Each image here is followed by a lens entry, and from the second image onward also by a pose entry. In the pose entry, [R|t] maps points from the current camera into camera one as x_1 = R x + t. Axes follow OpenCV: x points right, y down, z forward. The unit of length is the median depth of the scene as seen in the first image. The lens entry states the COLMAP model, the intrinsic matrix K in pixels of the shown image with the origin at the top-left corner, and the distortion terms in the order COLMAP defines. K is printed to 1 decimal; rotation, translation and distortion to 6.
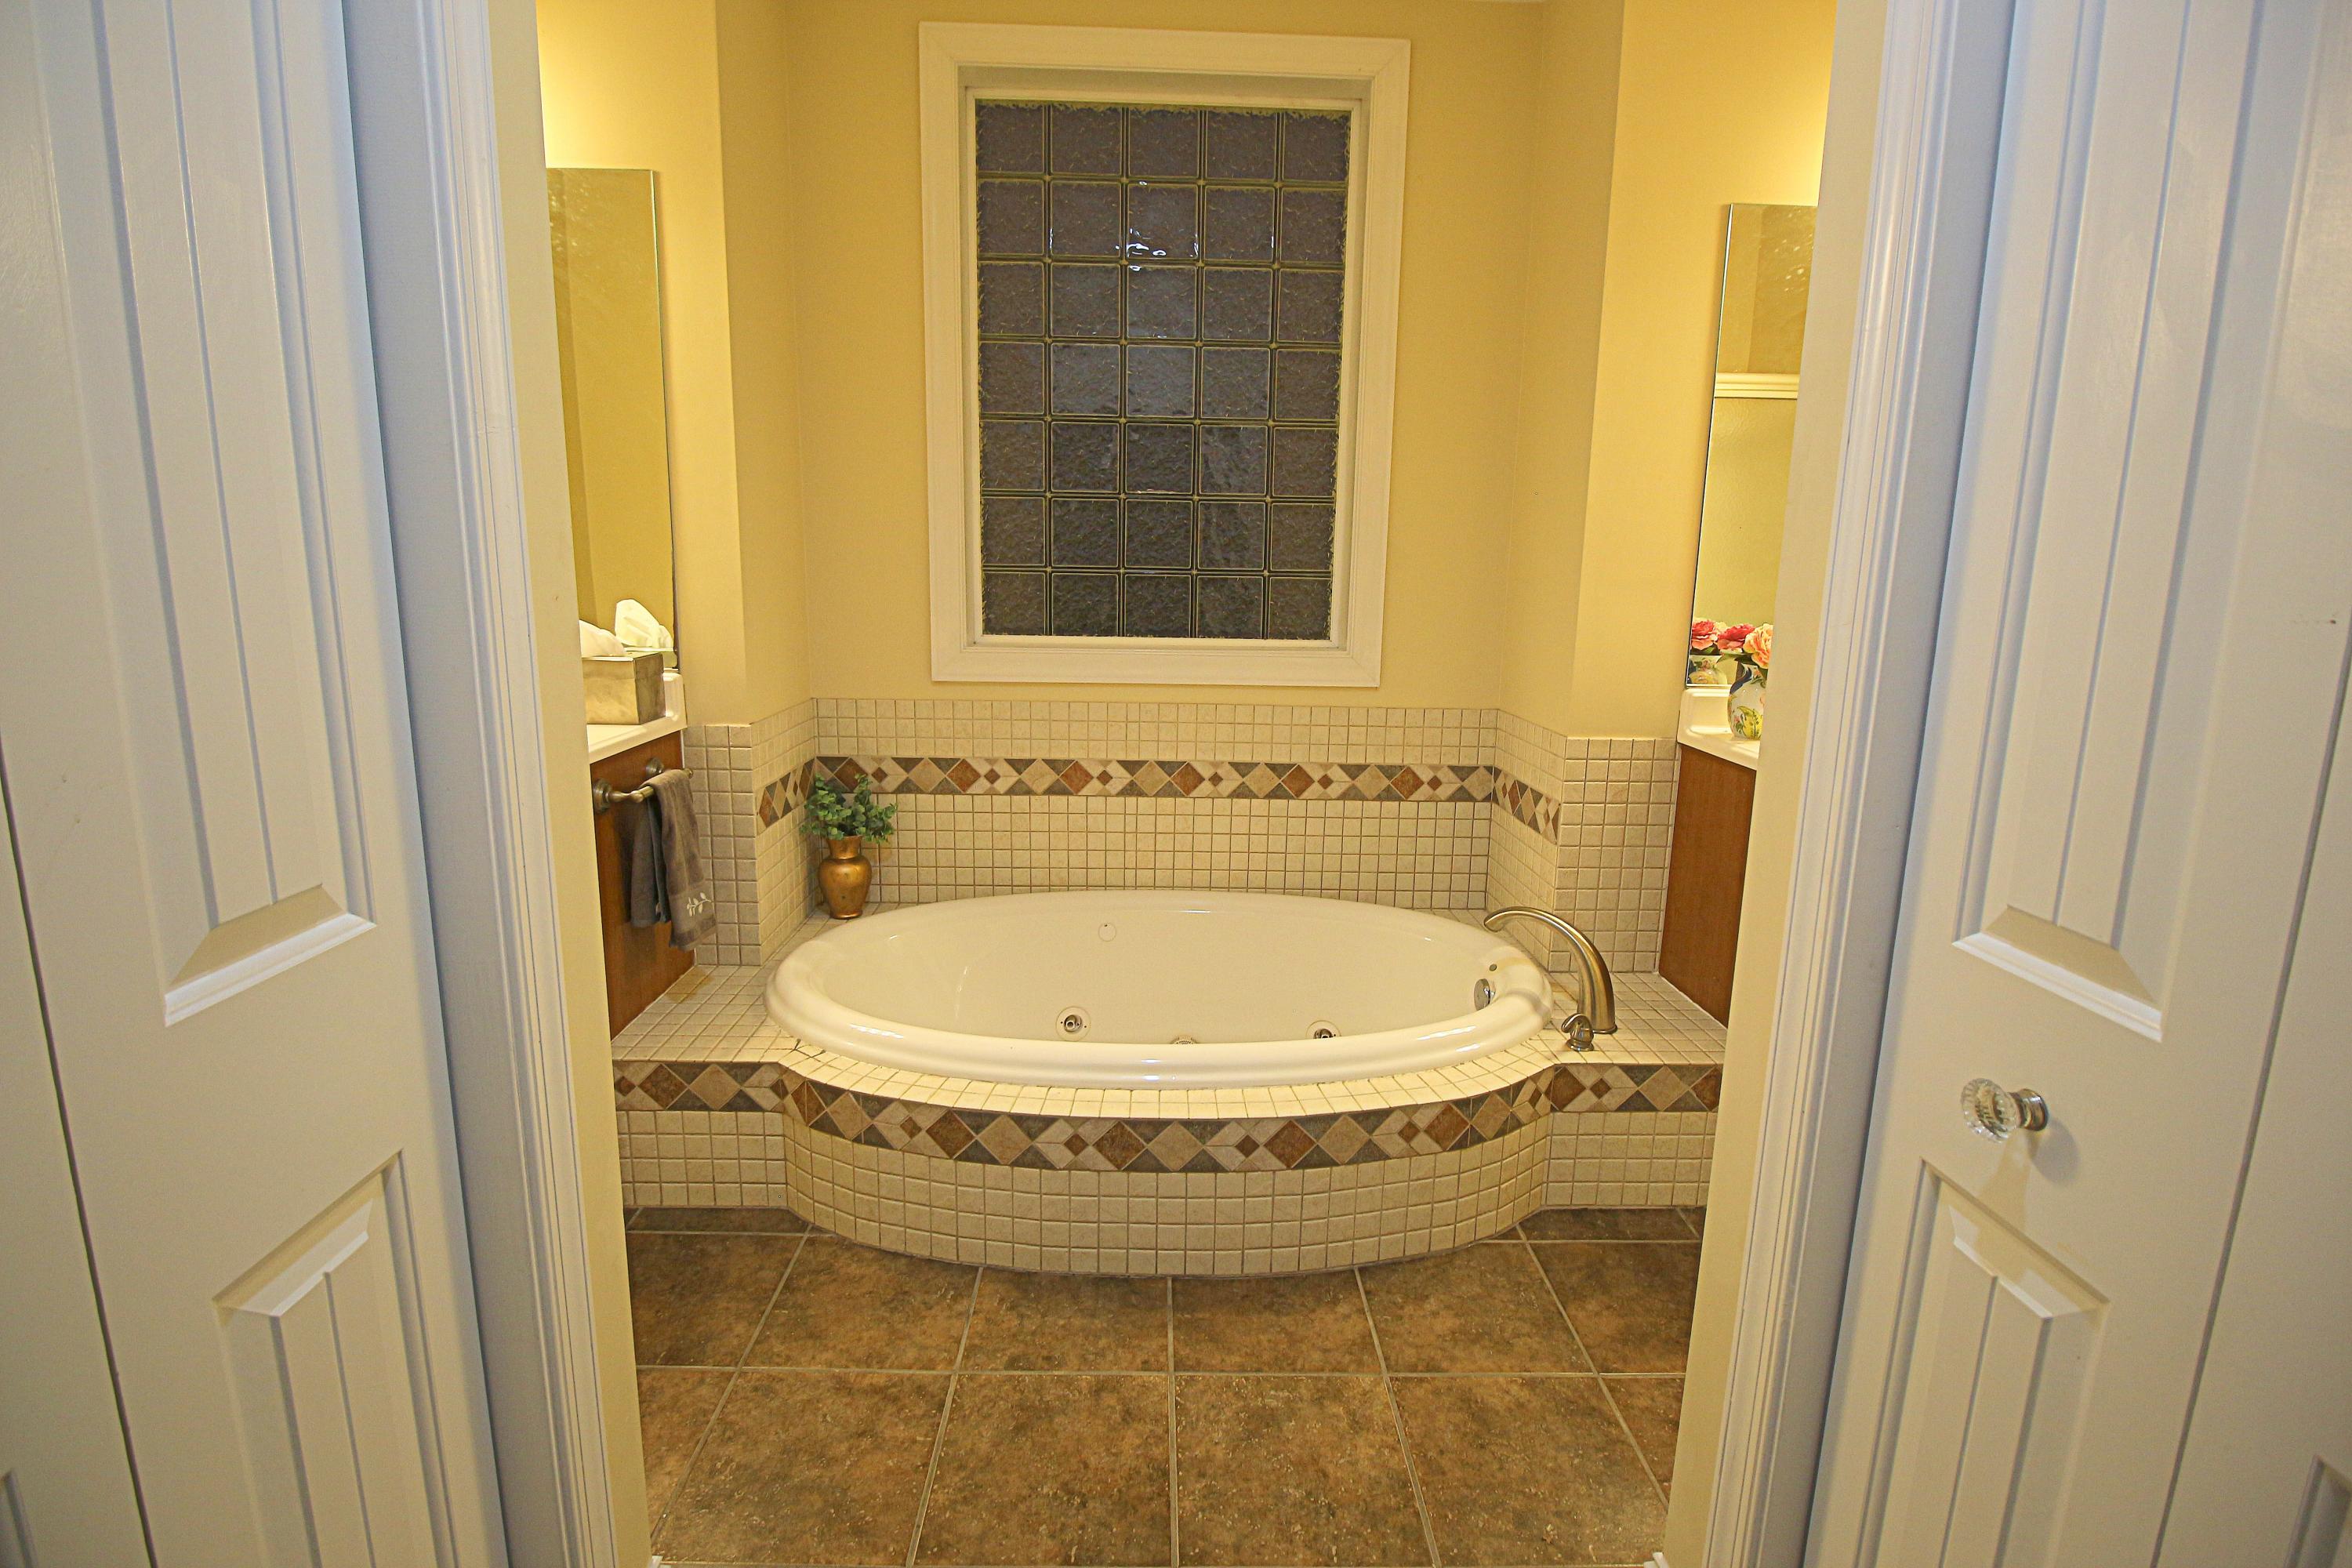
lens RADIAL K [[1088.0, 0, 1180.6], [0, 1088.0, 748.8], [0, 0, 1]] dist [0.002461, -0.014344]
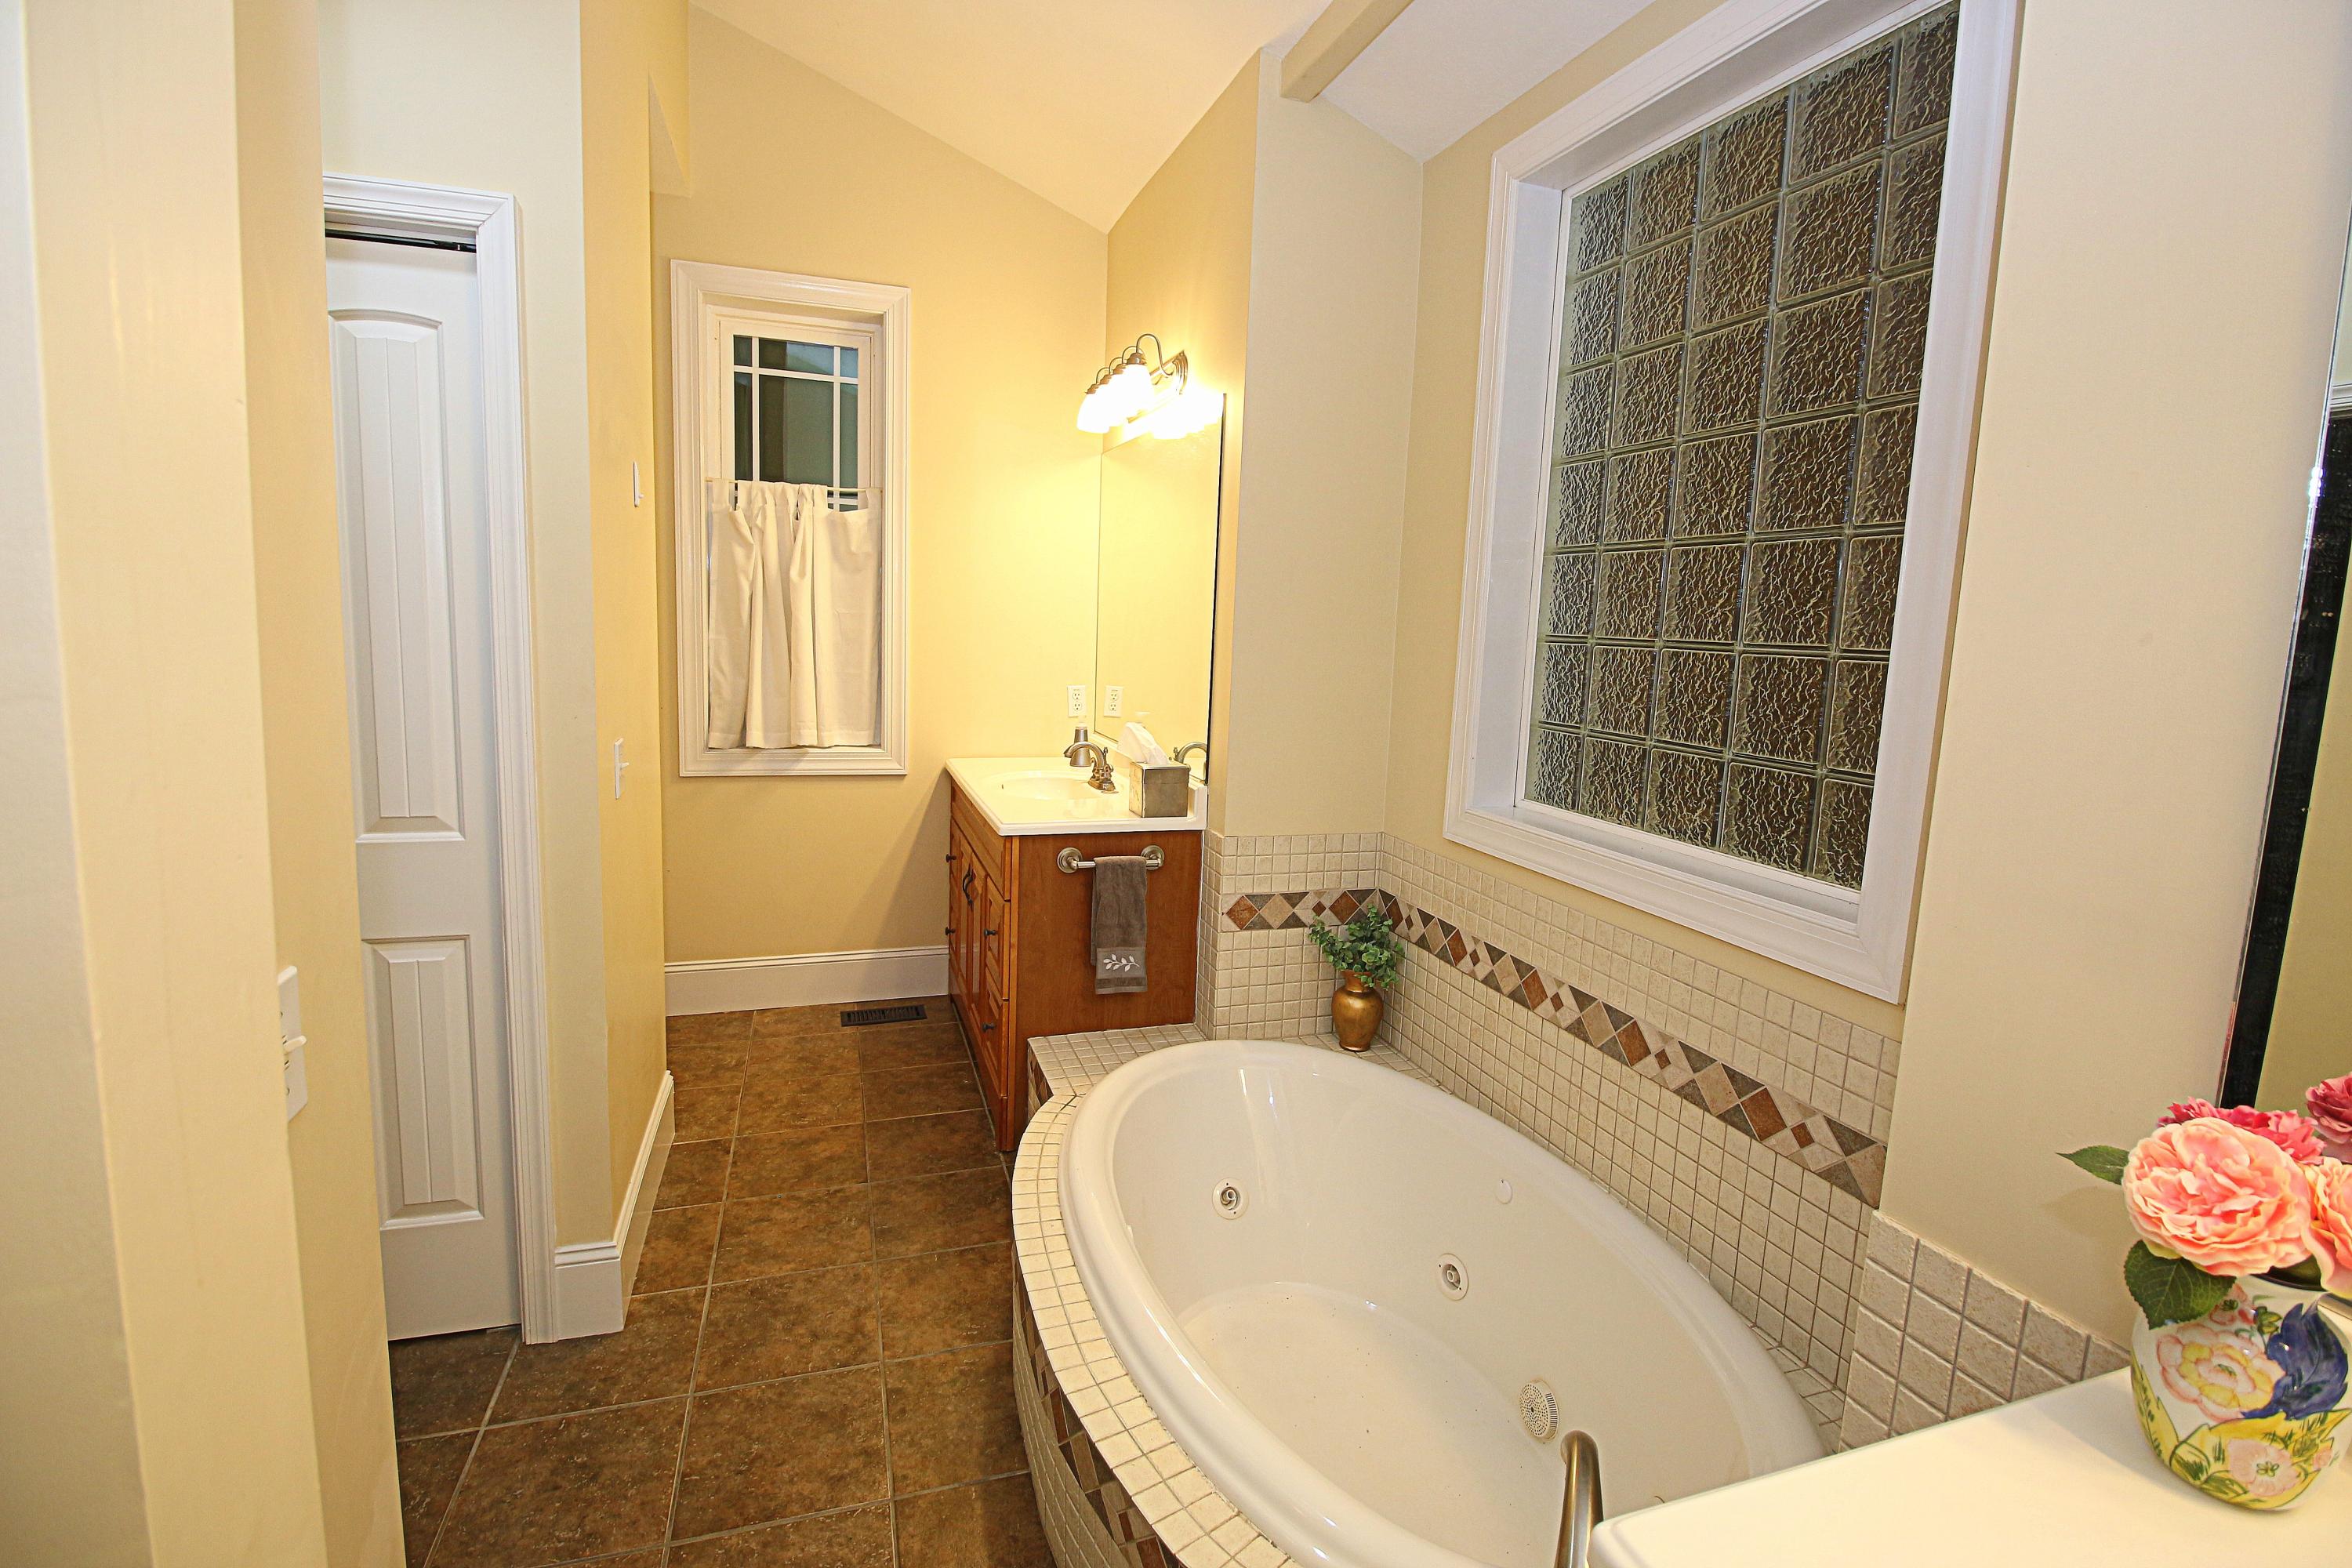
lens RADIAL K [[1095.1, 0, 1183.4], [0, 1095.1, 755.2], [0, 0, 1]] dist [0.003198, -0.014252]
pose [[0.285684, 0.114863, -0.951415, 0.577579], [-0.197569, 0.978523, 0.058811, -0.139060], [0.937737, 0.171169, 0.302242, 0.484965]]
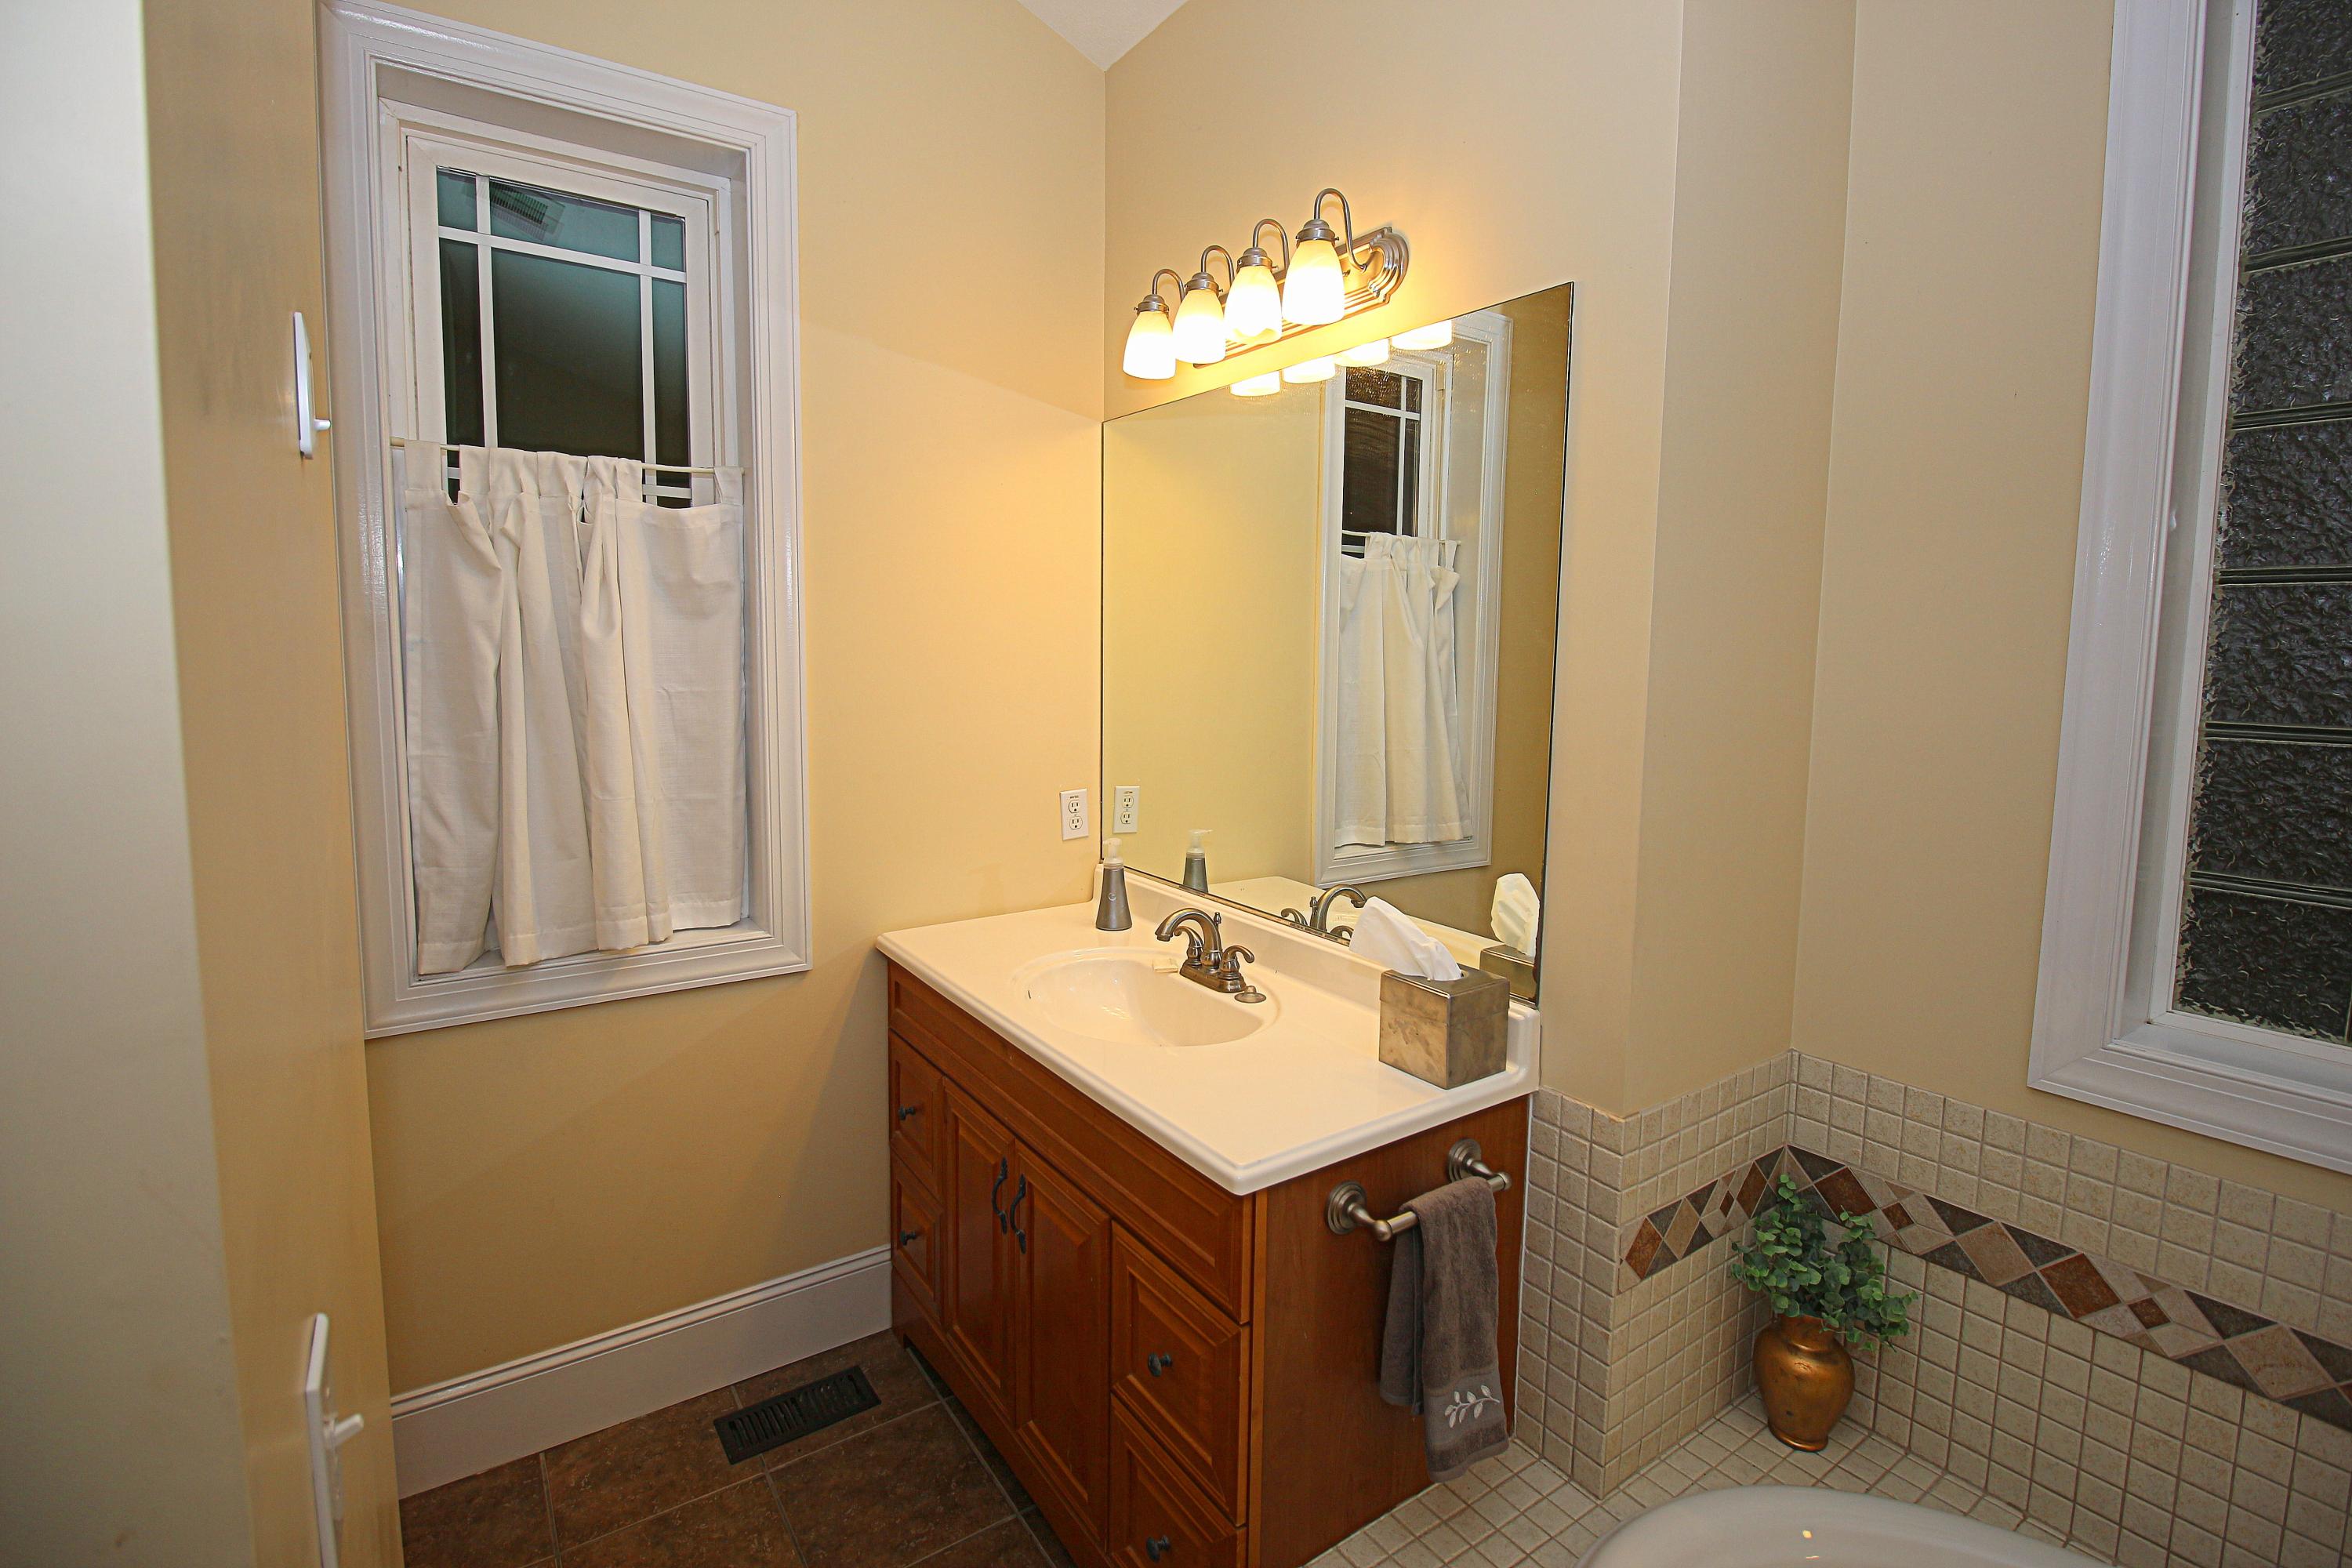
lens RADIAL K [[1088.0, 0, 1180.6], [0, 1088.0, 748.8], [0, 0, 1]] dist [0.002461, -0.014344]
pose [[0.545242, 0.072195, -0.835164, -0.028664], [-0.148647, 0.988823, -0.011567, -0.152082], [0.824994, 0.130451, 0.549879, 0.352490]]
